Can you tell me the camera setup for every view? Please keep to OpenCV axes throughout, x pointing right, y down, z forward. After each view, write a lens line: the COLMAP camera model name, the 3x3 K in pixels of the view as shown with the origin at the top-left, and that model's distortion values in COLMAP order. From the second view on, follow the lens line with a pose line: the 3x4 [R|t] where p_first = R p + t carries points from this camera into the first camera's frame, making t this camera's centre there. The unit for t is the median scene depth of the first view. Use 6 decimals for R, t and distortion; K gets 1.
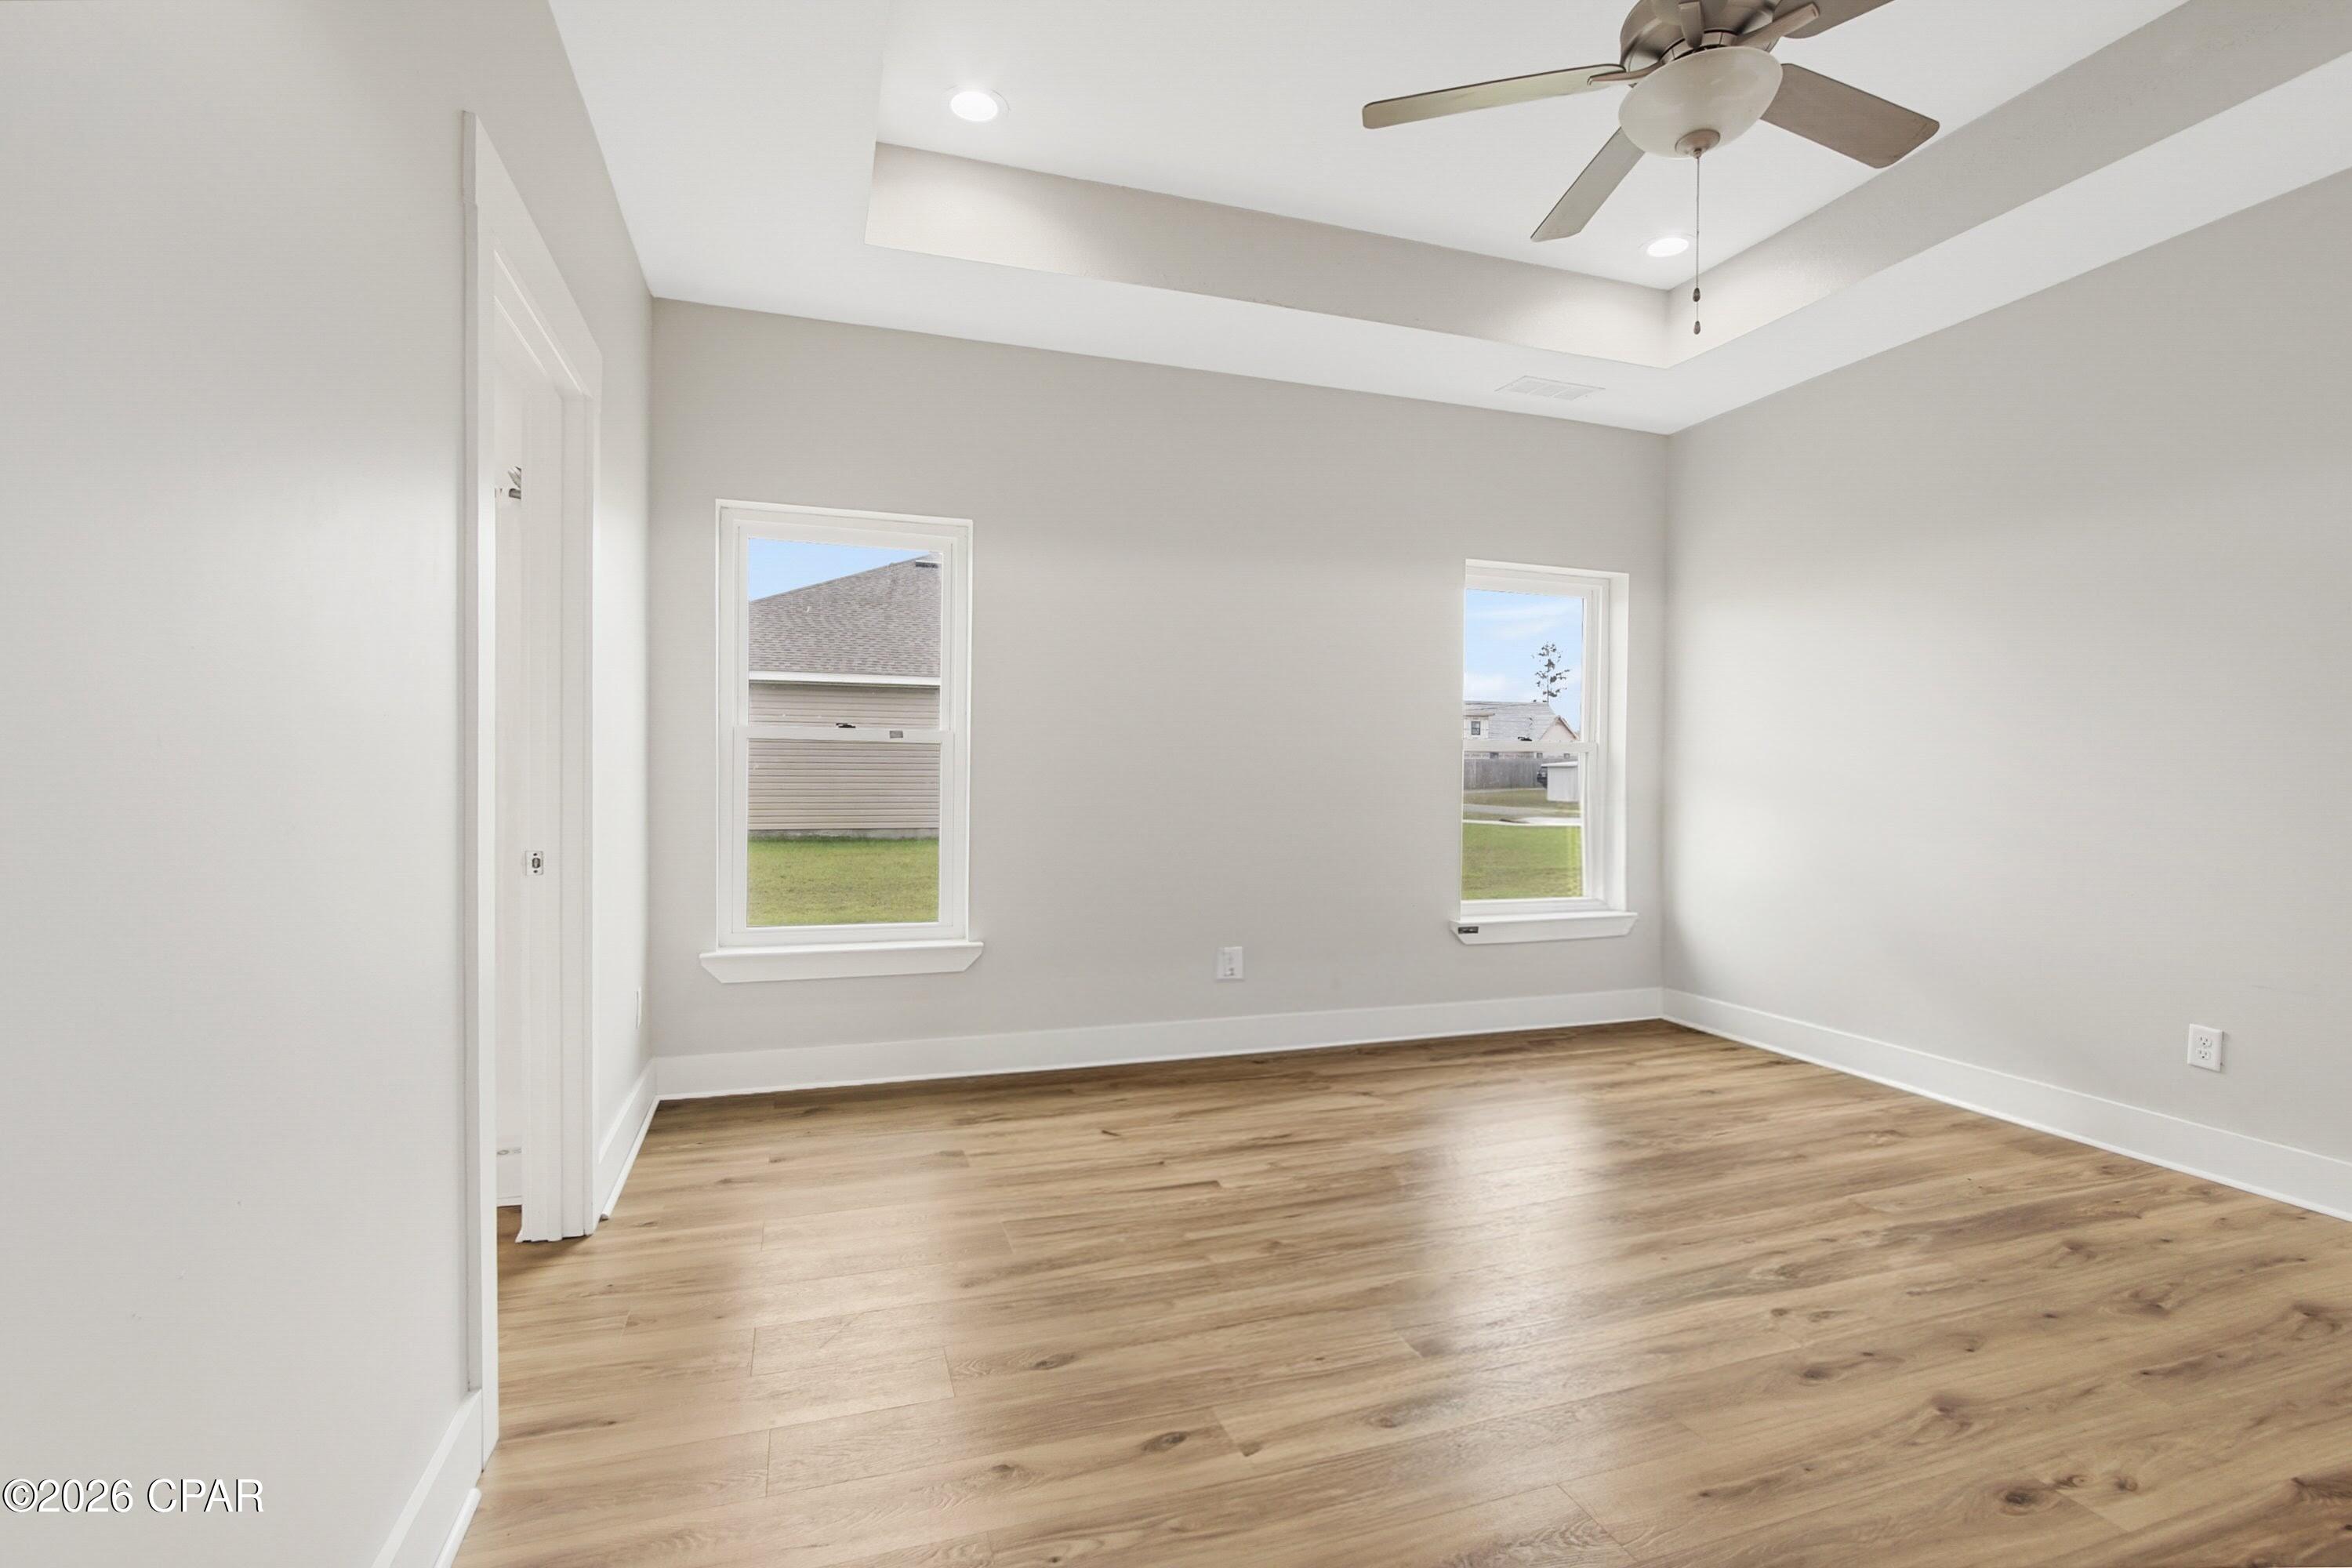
lens RADIAL K [[1056.3, 0, 1176.0], [0, 1056.3, 784.0], [0, 0, 1]] dist [0.000849, 0.005274]
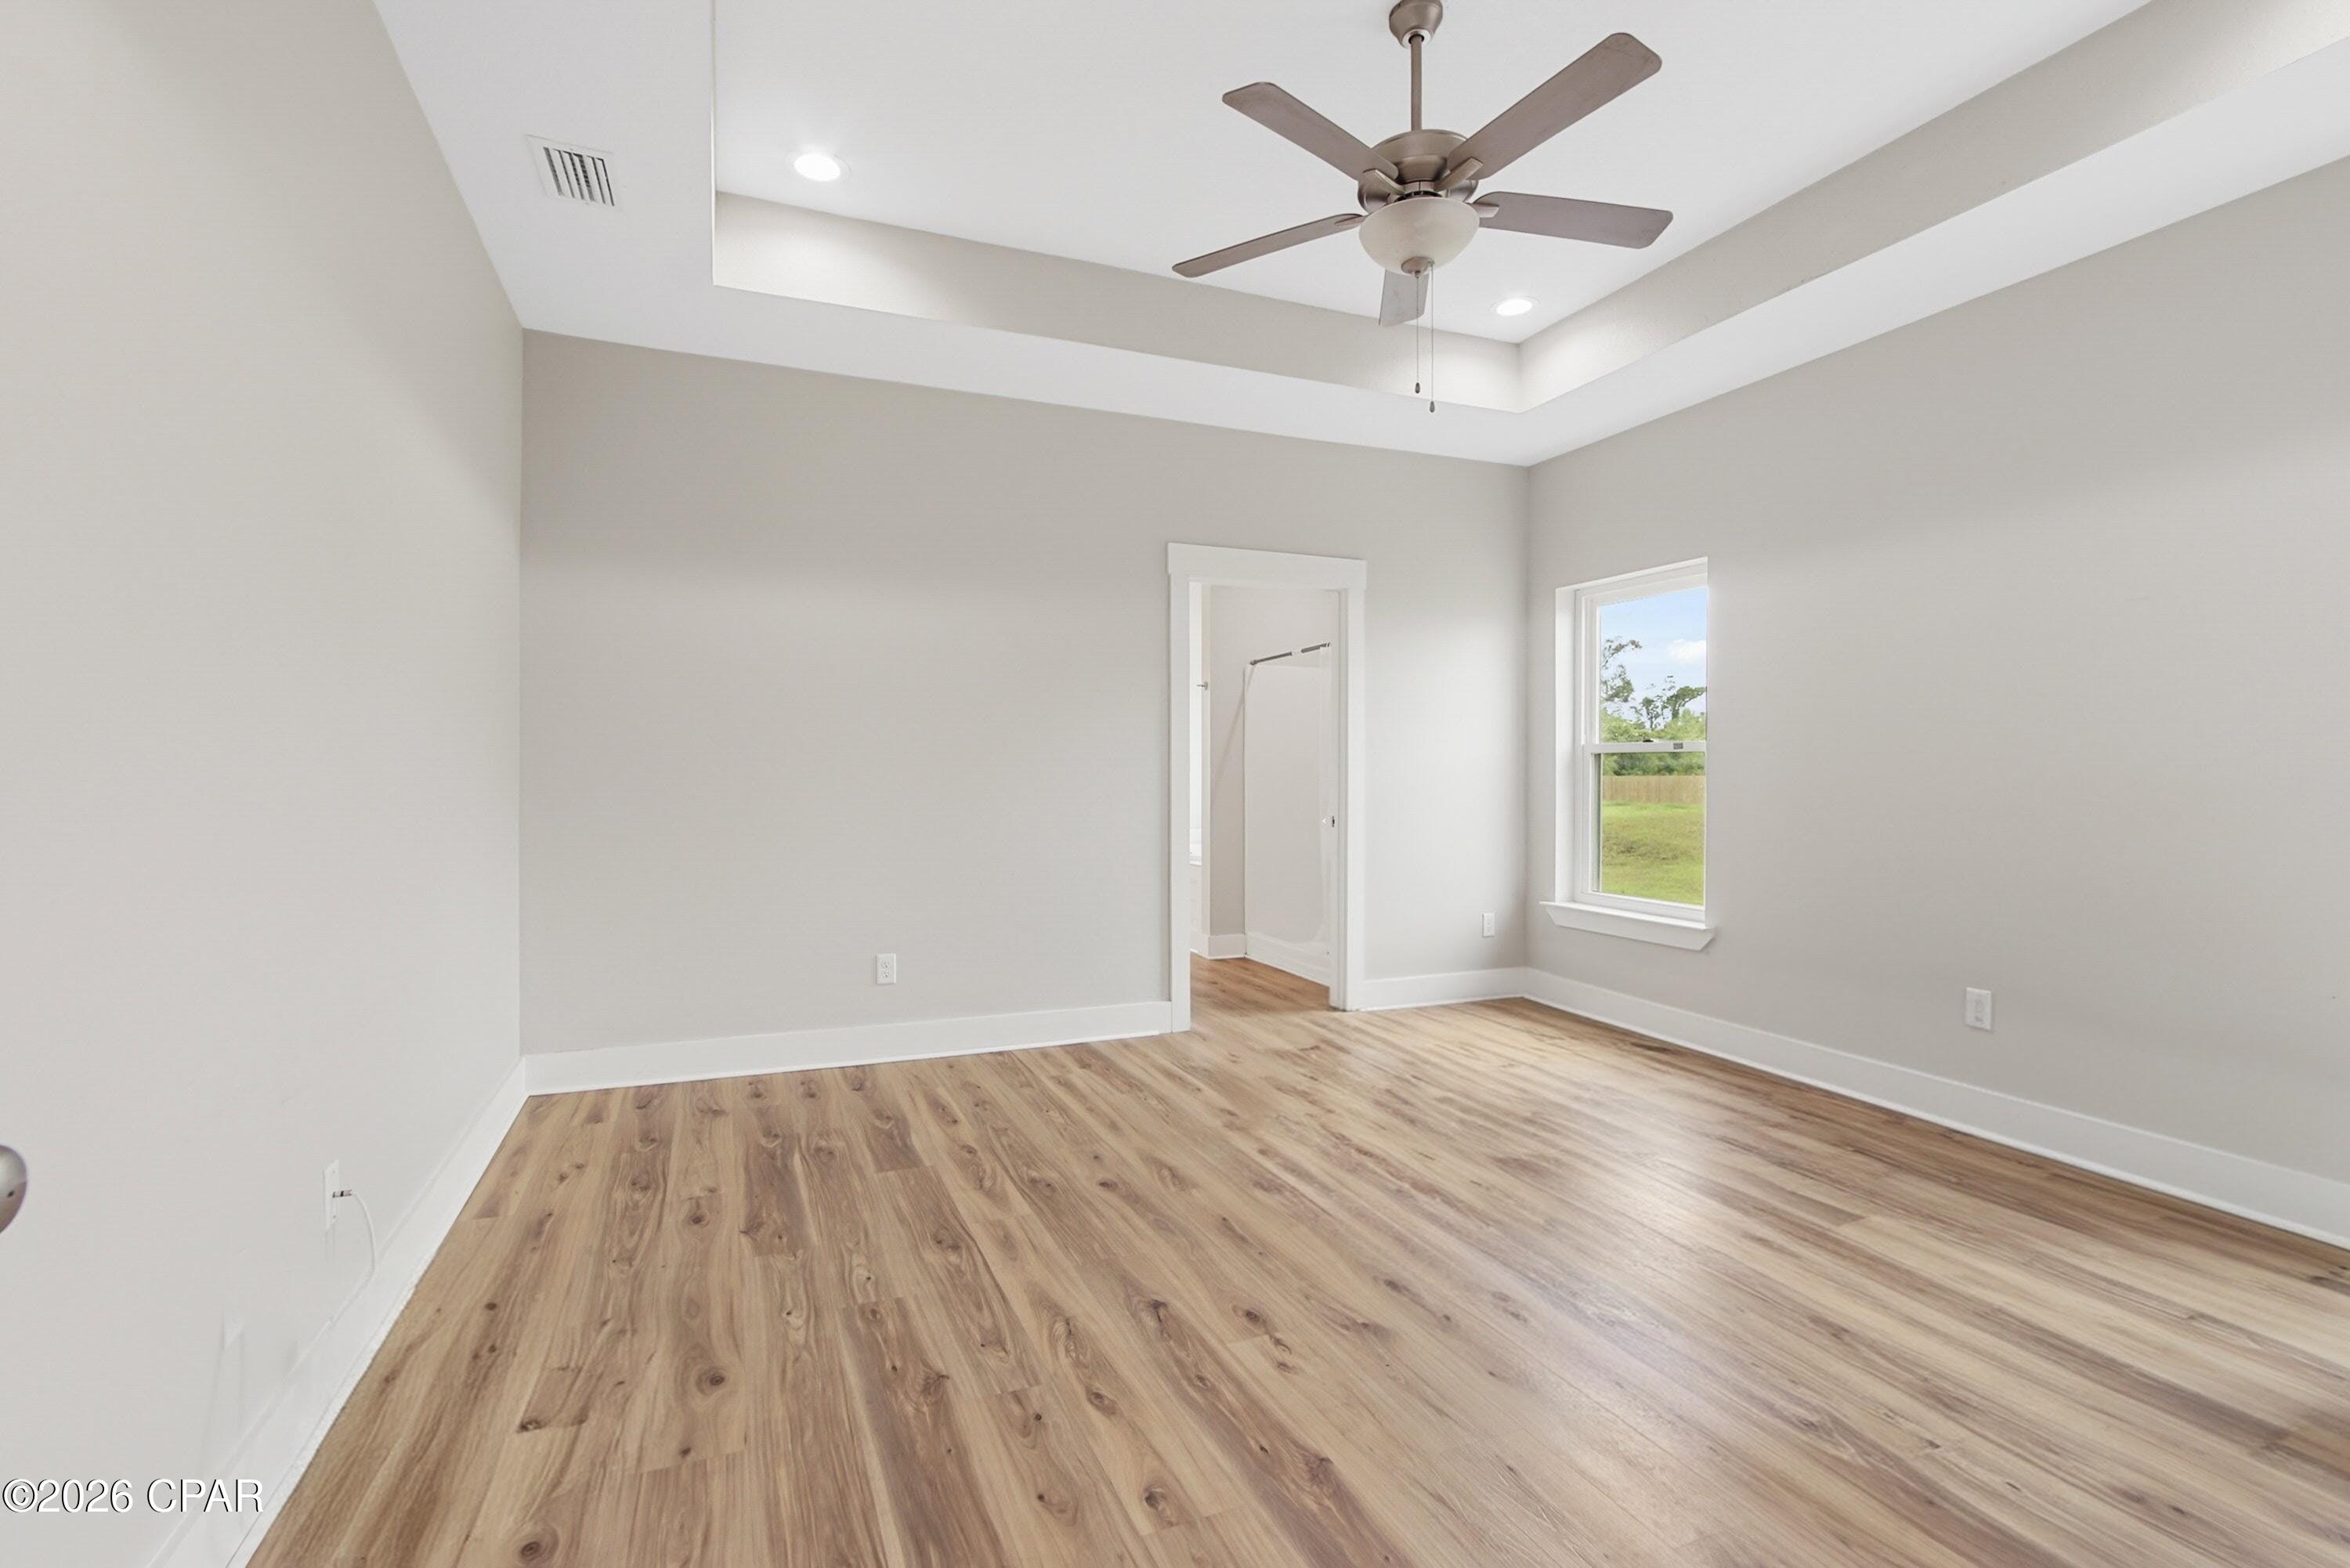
lens RADIAL K [[1055.3, 0, 1175.0], [0, 1055.3, 784.0], [0, 0, 1]] dist [0.000849, 0.005274]
pose [[0.080575, 0.007382, -0.996721, 1.500828], [-0.008528, 0.999941, 0.006716, -0.010812], [0.996712, 0.007959, 0.080633, 0.557753]]
